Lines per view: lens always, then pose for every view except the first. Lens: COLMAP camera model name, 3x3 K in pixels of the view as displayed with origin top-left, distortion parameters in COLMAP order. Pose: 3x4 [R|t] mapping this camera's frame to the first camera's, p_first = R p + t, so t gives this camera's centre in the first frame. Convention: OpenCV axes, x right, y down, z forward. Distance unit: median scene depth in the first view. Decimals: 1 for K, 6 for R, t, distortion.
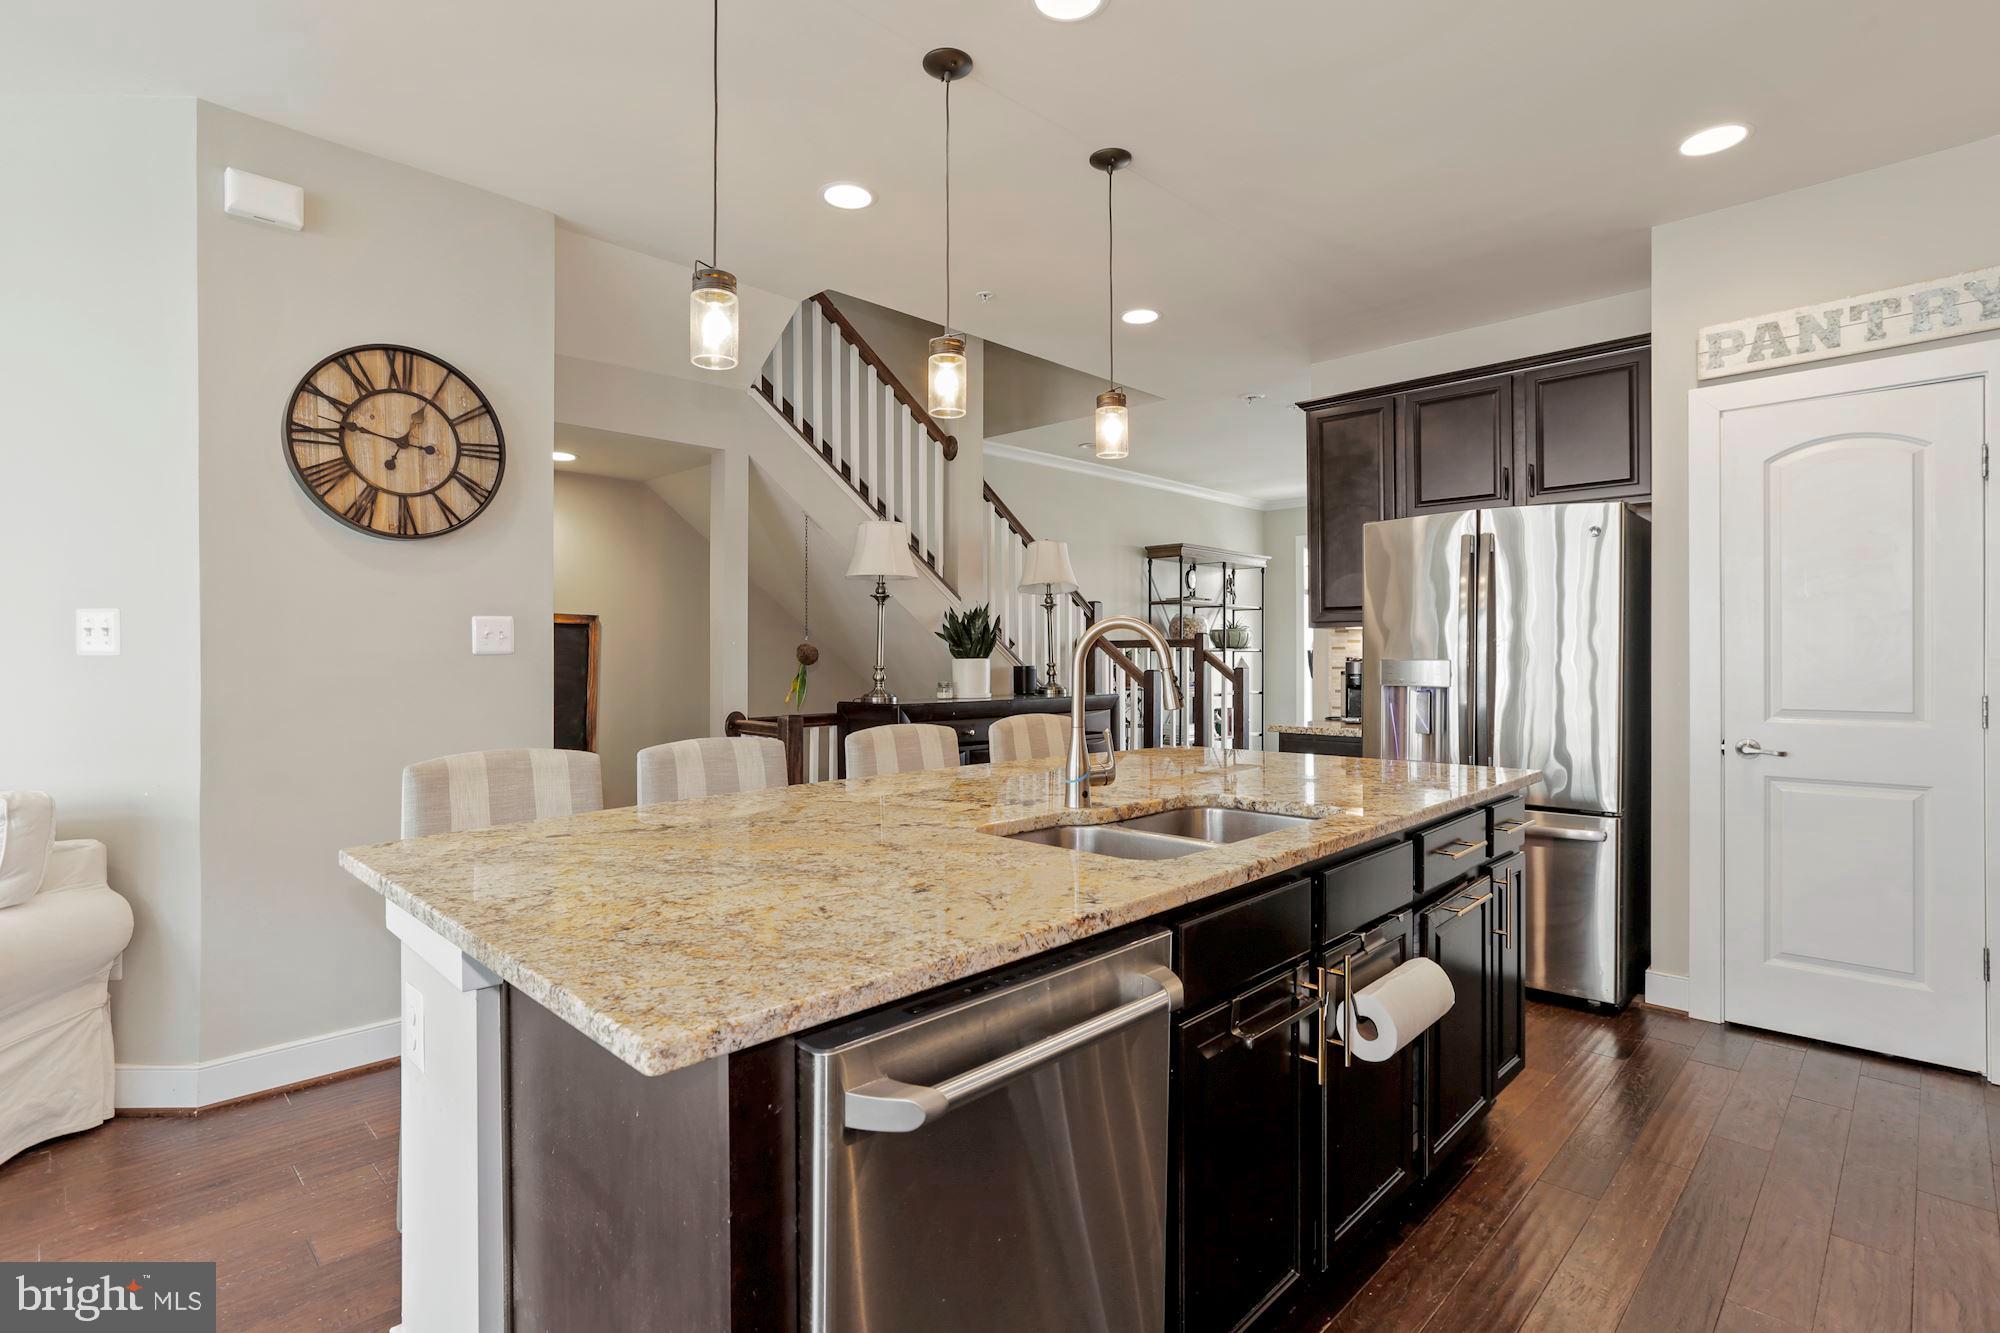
lens RADIAL K [[946.0, 0, 1008.7], [0, 946.0, 657.7], [0, 0, 1]] dist [-0.027461, 0.014628]
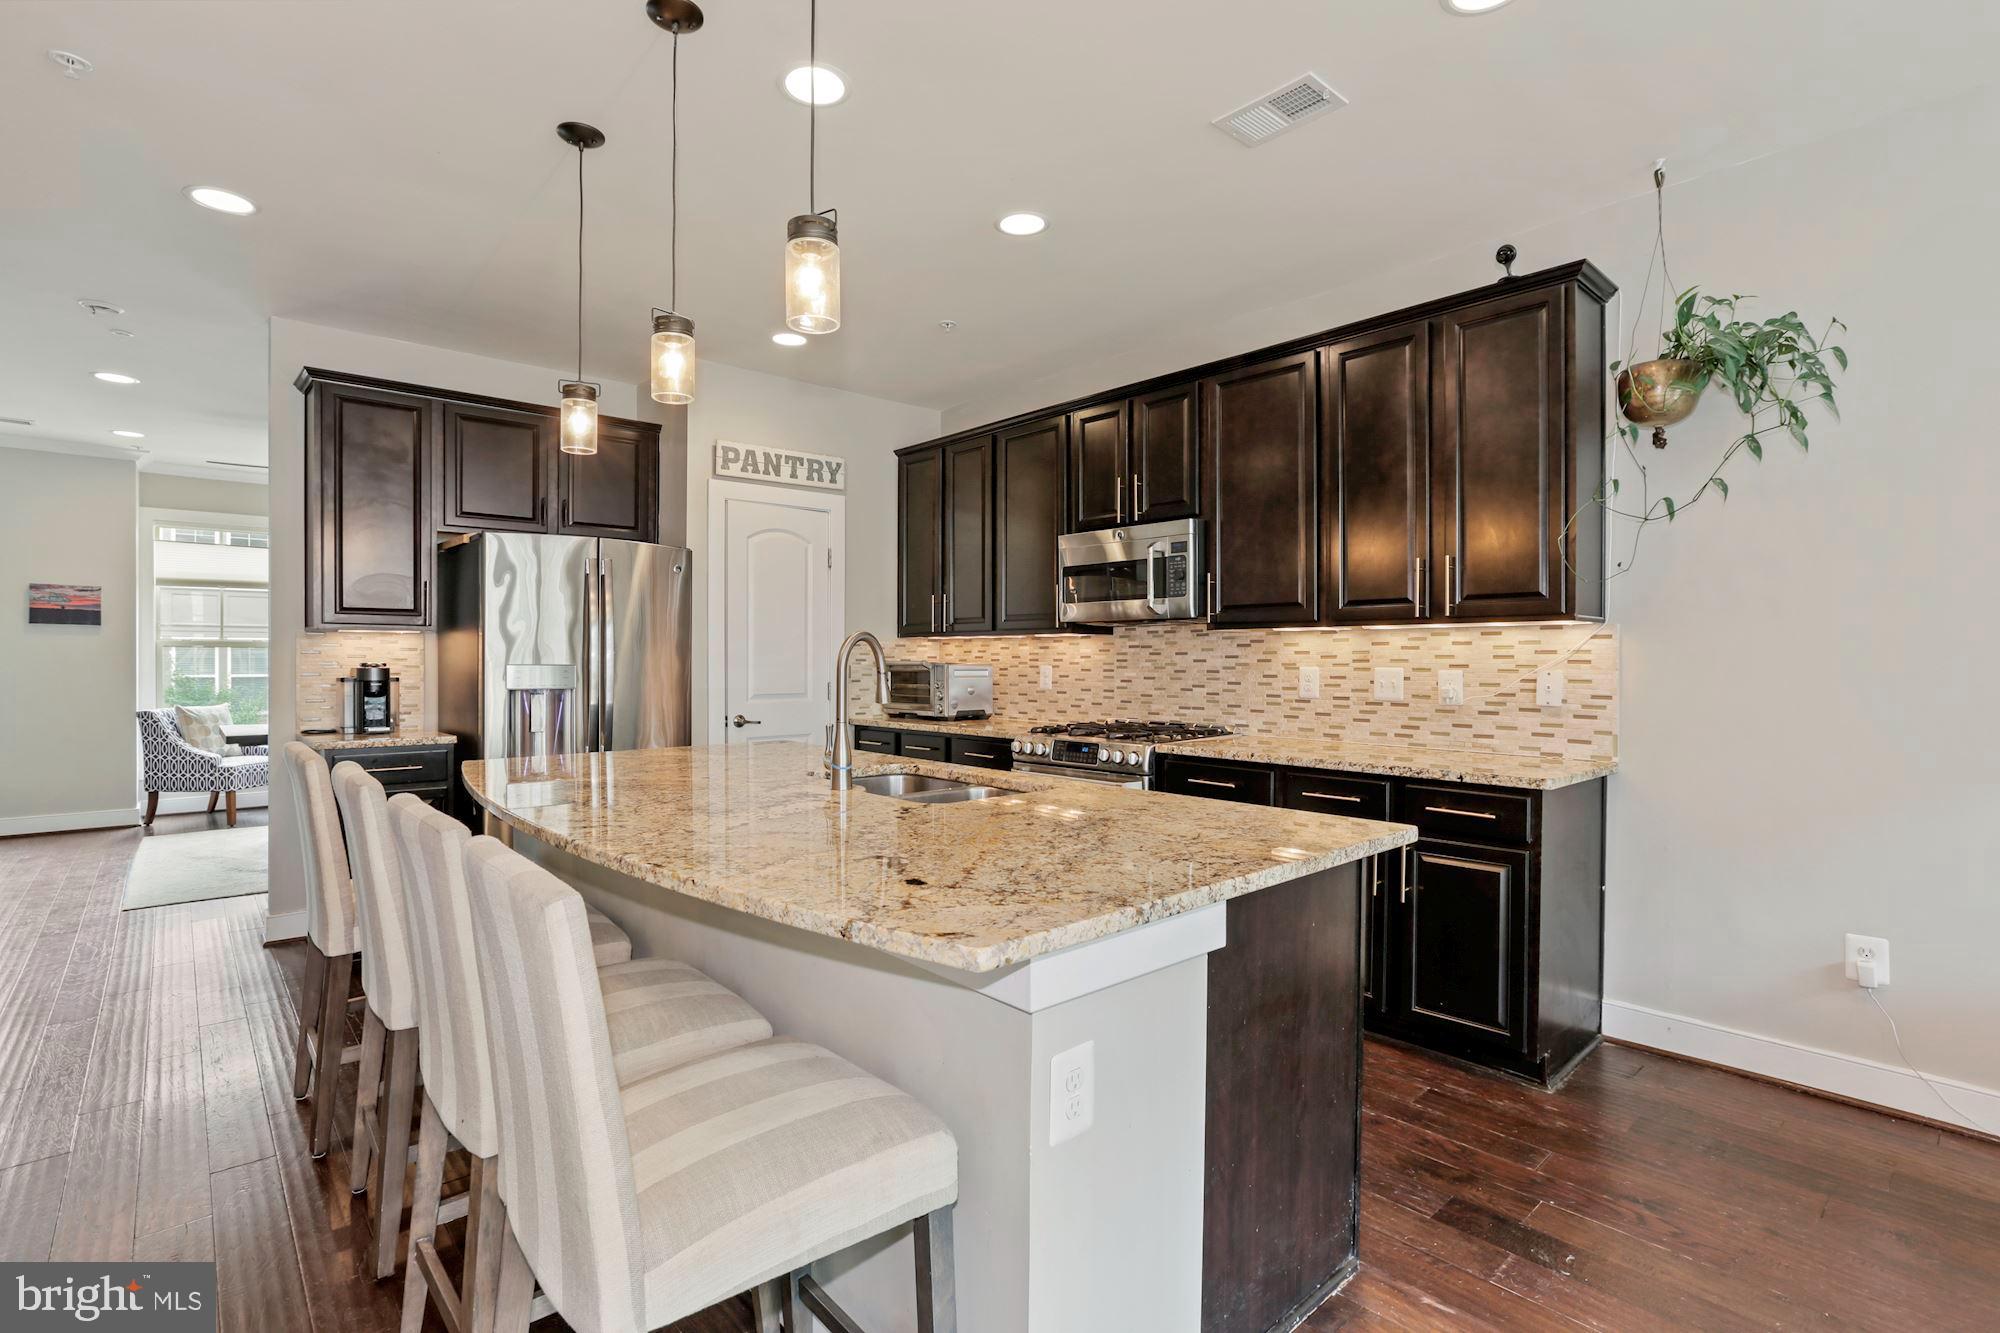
lens RADIAL K [[946.0, 0, 981.1], [0, 946.0, 660.2], [0, 0, 1]] dist [-0.027461, 0.014628]
pose [[0.091573, -0.000697, 0.995798, -0.684063], [0.002475, 0.999997, 0.000473, -0.003652], [-0.995795, 0.002422, 0.091575, 0.437126]]
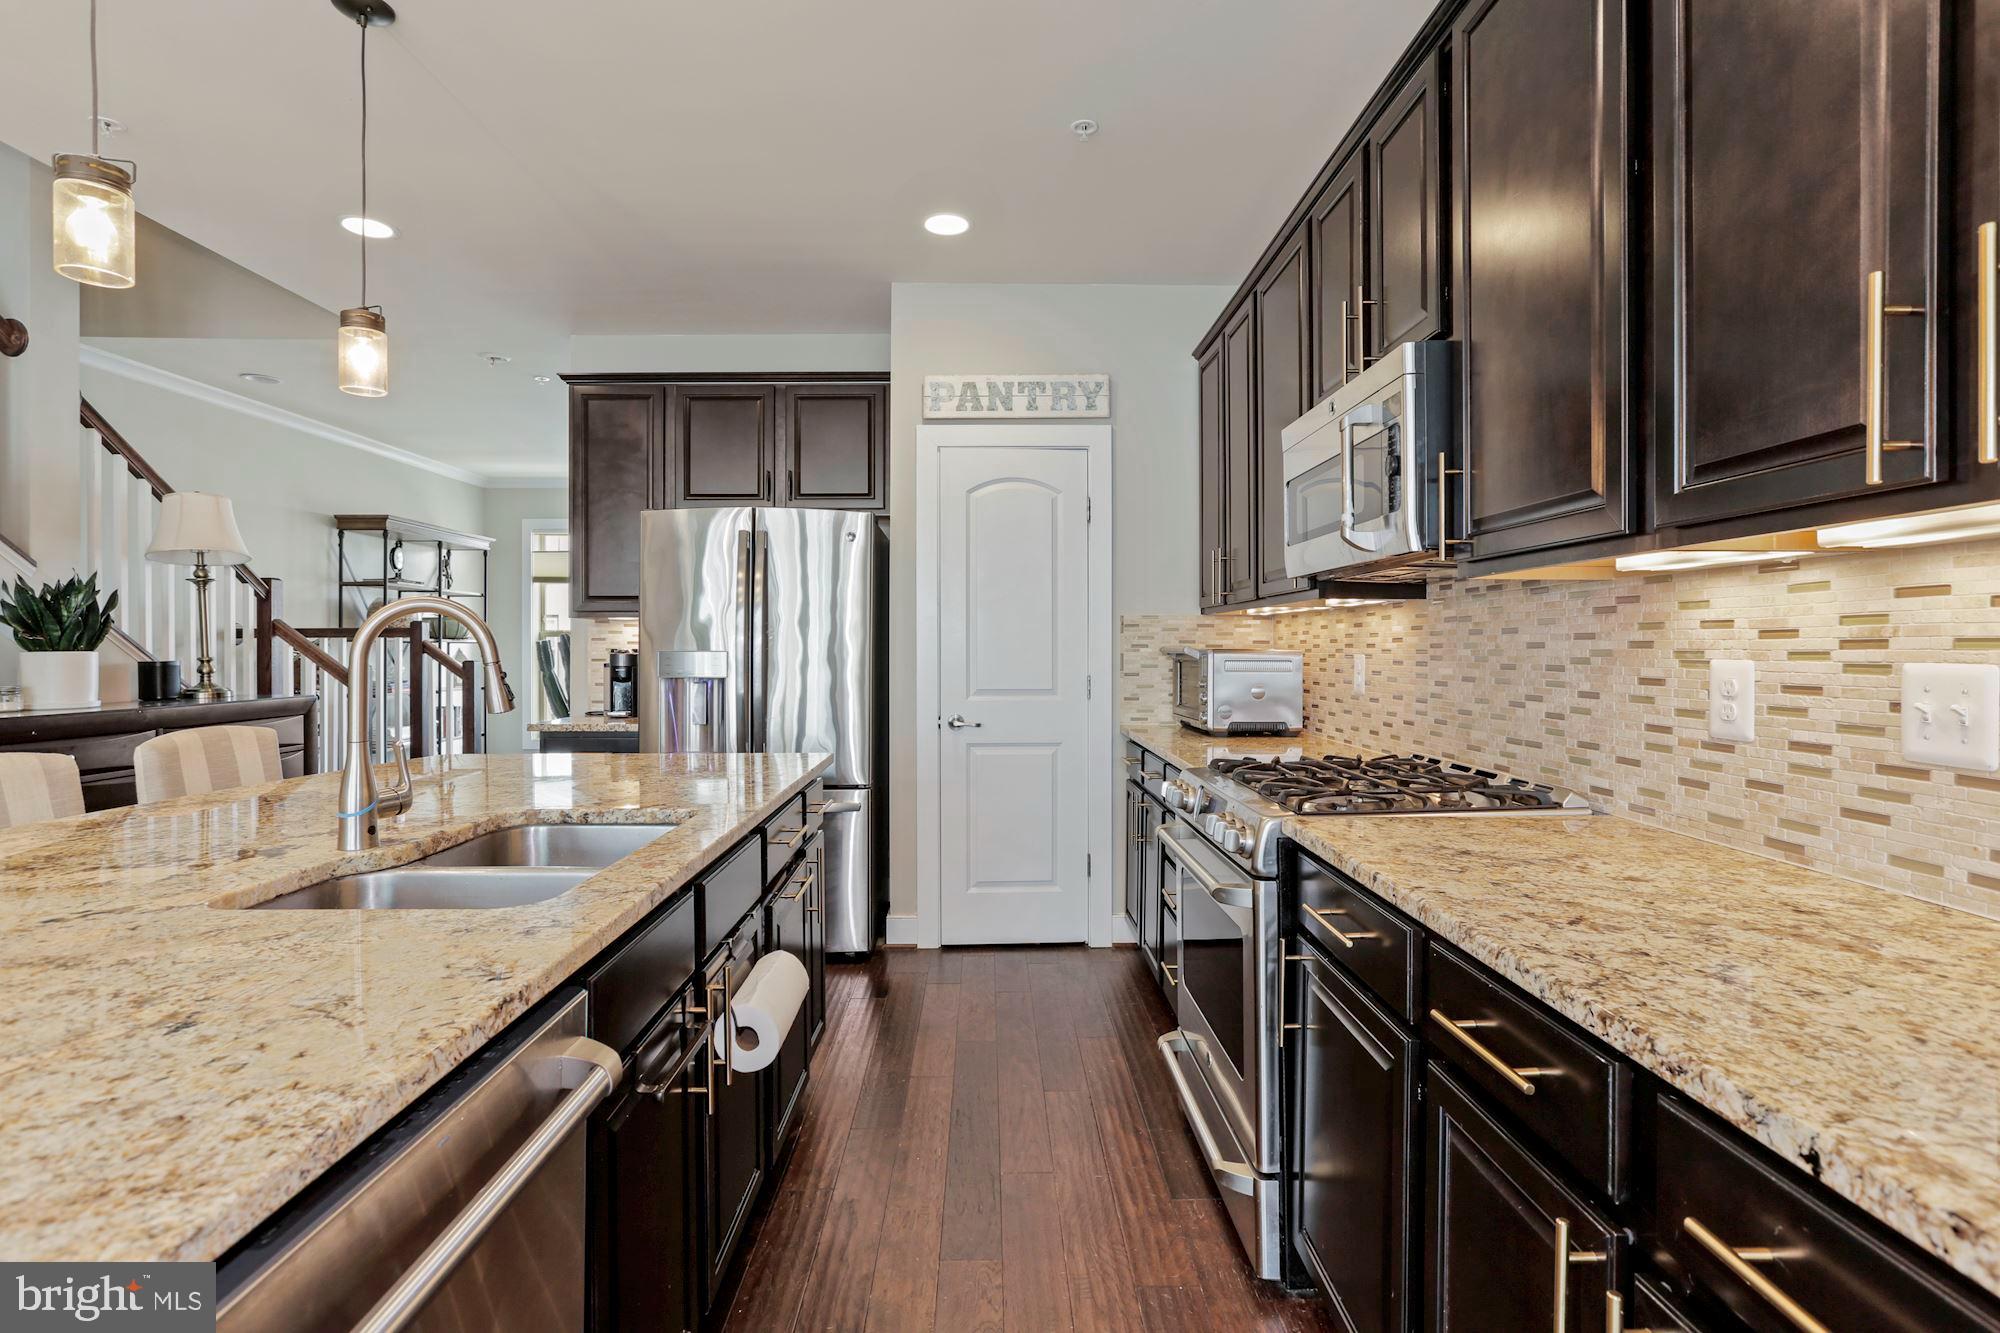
lens RADIAL K [[946.0, 0, 1000.1], [0, 946.0, 649.2], [0, 0, 1]] dist [-0.027461, 0.014628]
pose [[0.714325, -0.001224, 0.699813, -0.043193], [0.001639, 0.999999, 0.000075, 0.000508], [-0.699813, 0.001093, 0.714326, 0.060500]]
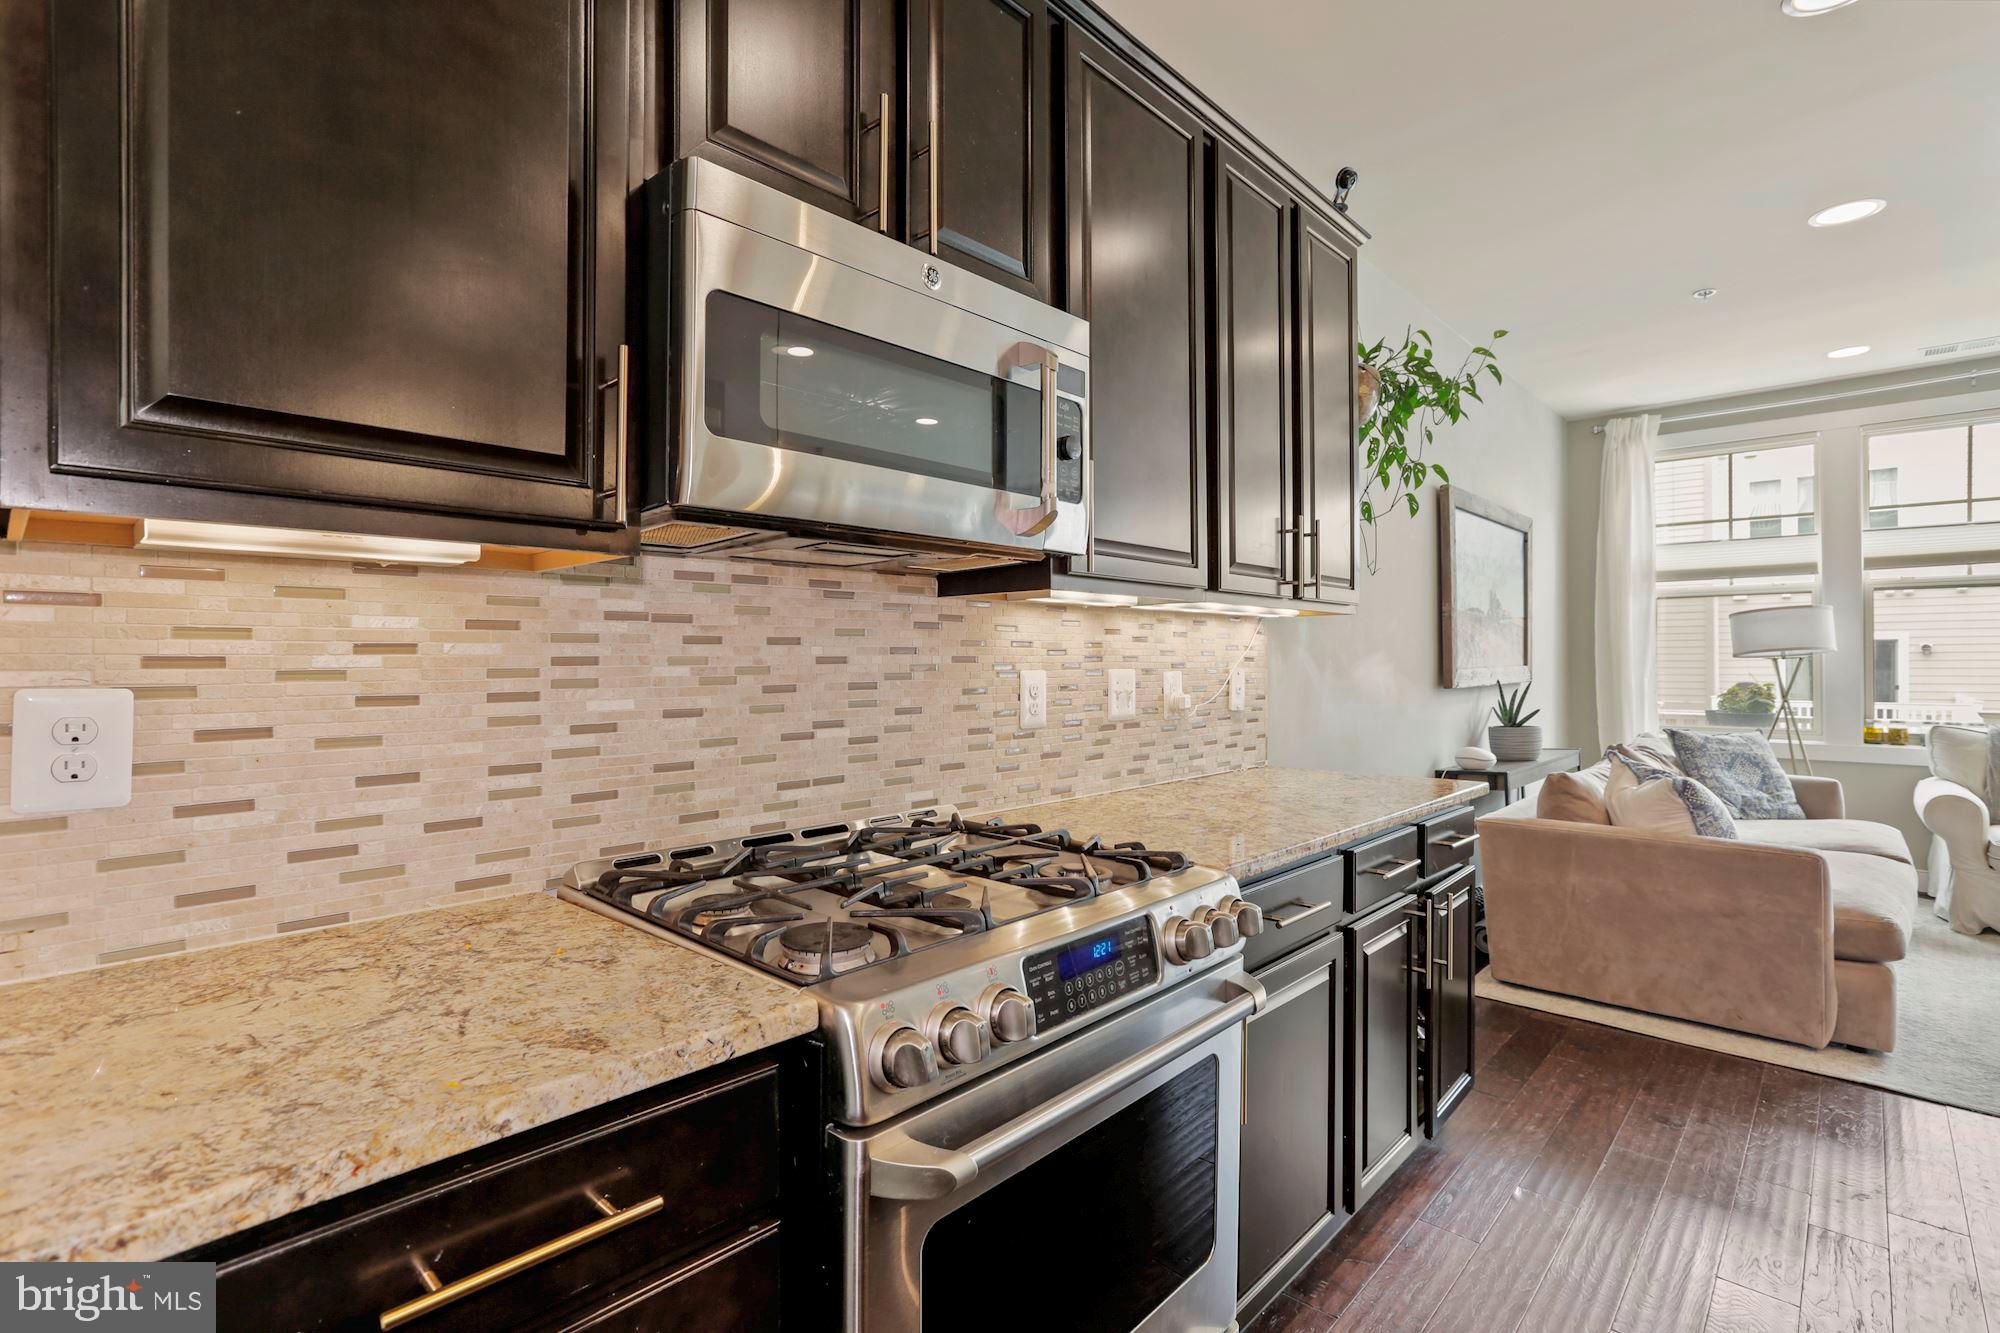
lens RADIAL K [[946.0, 0, 1002.2], [0, 946.0, 662.0], [0, 0, 1]] dist [-0.027461, 0.014628]
pose [[-0.999925, 0.012037, -0.002446, 0.551397], [0.012042, 0.999925, -0.002017, 0.001767], [0.002422, -0.002047, -0.999995, 0.773815]]
